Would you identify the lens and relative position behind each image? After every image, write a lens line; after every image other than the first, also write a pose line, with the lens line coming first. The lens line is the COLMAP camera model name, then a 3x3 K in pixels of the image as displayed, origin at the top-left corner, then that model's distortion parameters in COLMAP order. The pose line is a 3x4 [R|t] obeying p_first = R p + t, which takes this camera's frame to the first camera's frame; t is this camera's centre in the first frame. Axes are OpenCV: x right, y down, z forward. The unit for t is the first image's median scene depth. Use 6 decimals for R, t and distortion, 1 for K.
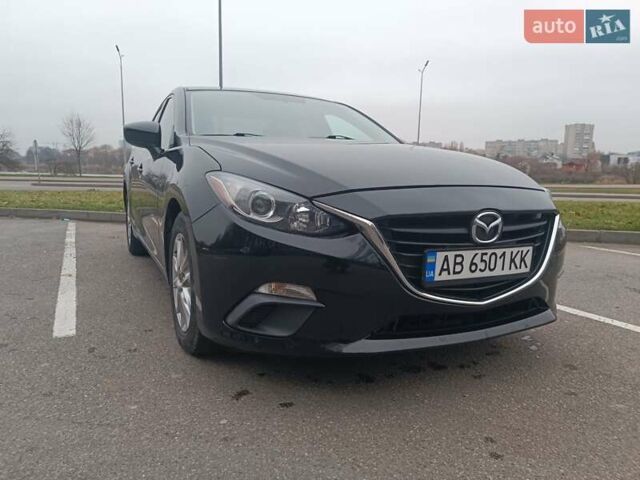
lens RADIAL K [[465.9, 0, 323.8], [0, 465.9, 239.9], [0, 0, 1]] dist [0.056178, -0.056385]
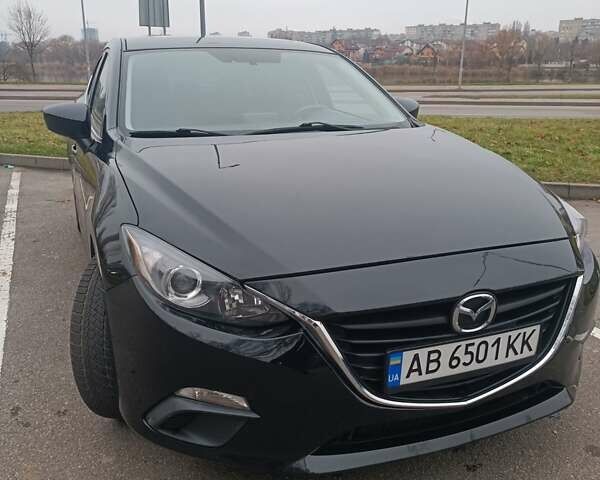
lens RADIAL K [[583.5, 0, 295.0], [0, 583.5, 240.3], [0, 0, 1]] dist [0.028591, 0.000000]
pose [[0.996934, 0.005703, -0.078044, 0.127428], [0.005839, 0.989138, 0.146874, -0.279662], [0.078034, -0.146879, 0.986072, 0.050165]]
